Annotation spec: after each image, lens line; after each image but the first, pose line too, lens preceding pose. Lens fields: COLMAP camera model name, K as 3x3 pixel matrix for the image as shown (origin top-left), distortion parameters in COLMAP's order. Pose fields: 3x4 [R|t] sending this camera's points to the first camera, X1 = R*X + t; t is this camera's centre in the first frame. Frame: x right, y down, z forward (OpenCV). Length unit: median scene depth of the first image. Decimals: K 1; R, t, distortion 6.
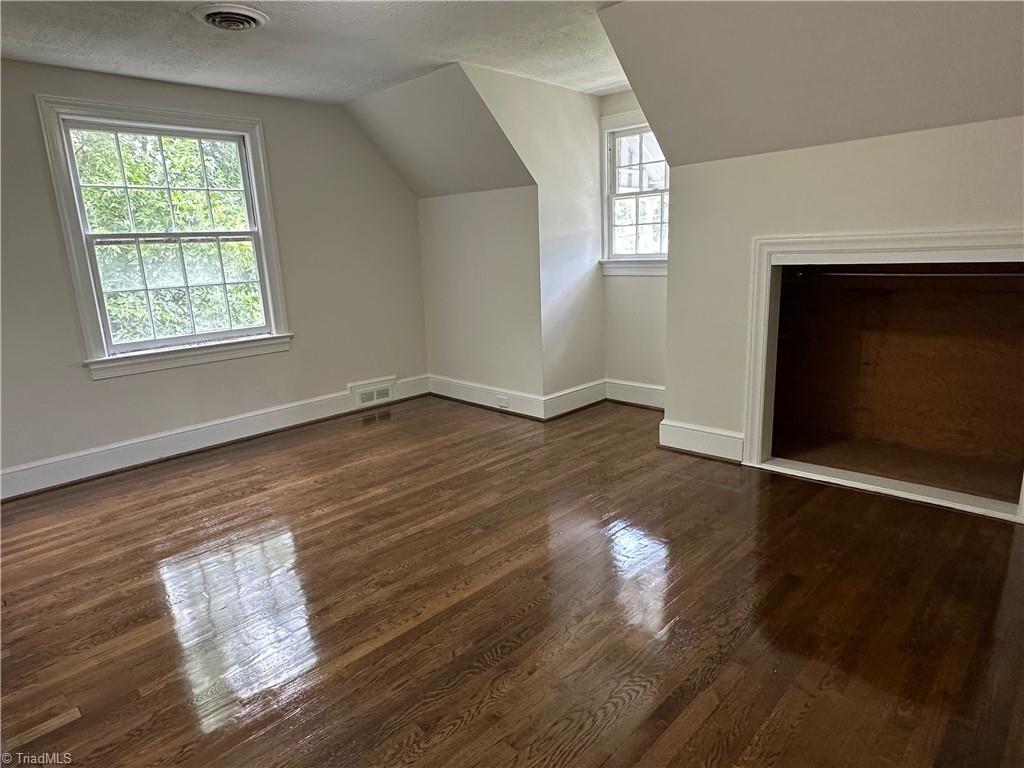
lens RADIAL K [[607.6, 0, 507.8], [0, 607.6, 389.6], [0, 0, 1]] dist [-0.005206, -0.005883]
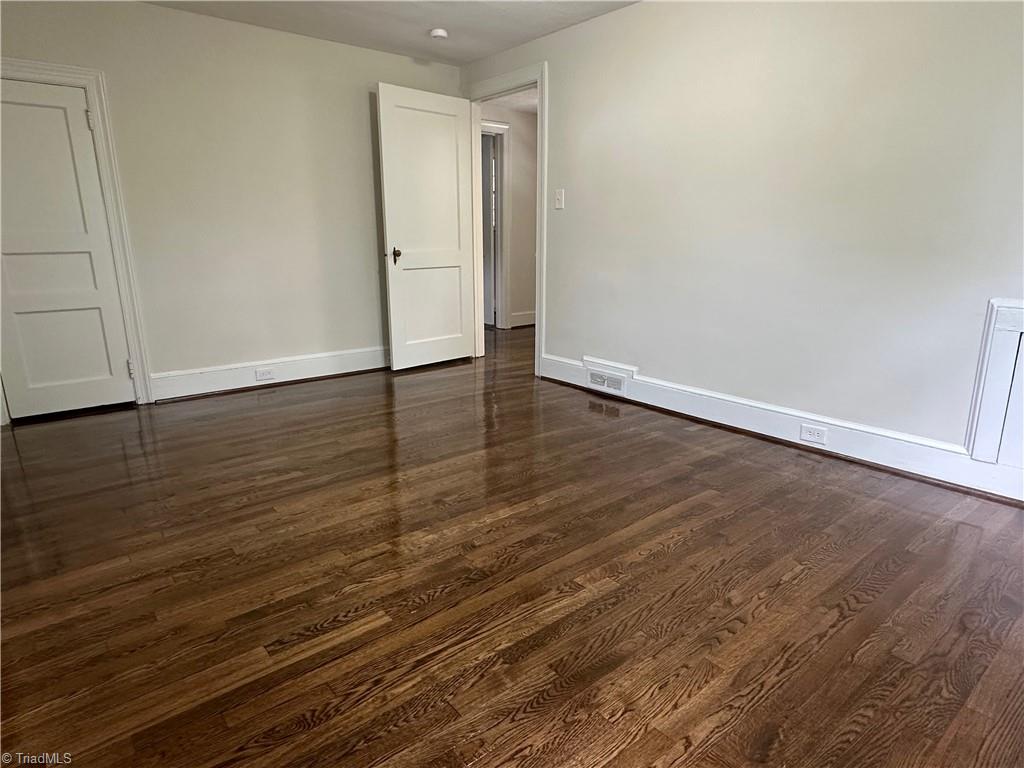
lens RADIAL K [[607.6, 0, 511.0], [0, 607.6, 383.2], [0, 0, 1]] dist [-0.005206, -0.005883]
pose [[-0.993641, 0.021973, 0.110429, -0.165767], [0.069014, 0.893786, 0.443151, -0.209140], [-0.088962, 0.447954, -0.889619, 1.180454]]
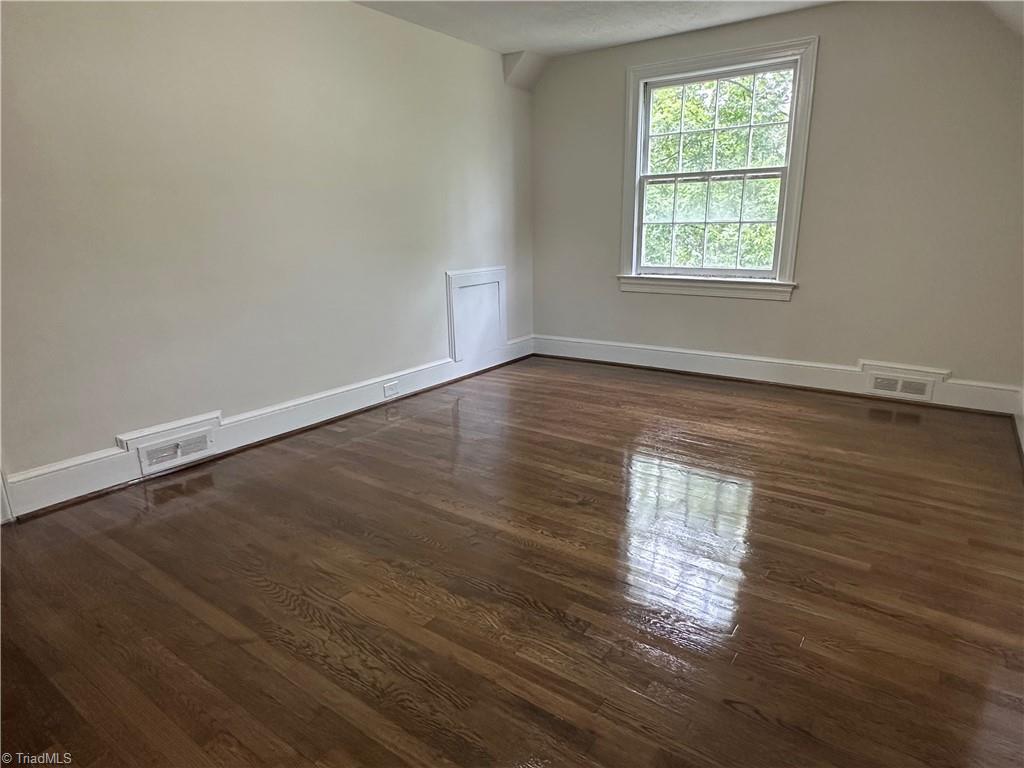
lens RADIAL K [[607.6, 0, 509.7], [0, 607.6, 380.1], [0, 0, 1]] dist [-0.005206, -0.005883]
pose [[0.159305, 0.291028, -0.943358, 0.514130], [-0.219484, 0.942087, 0.253571, -0.102434], [0.962522, 0.166656, 0.213955, 0.475758]]
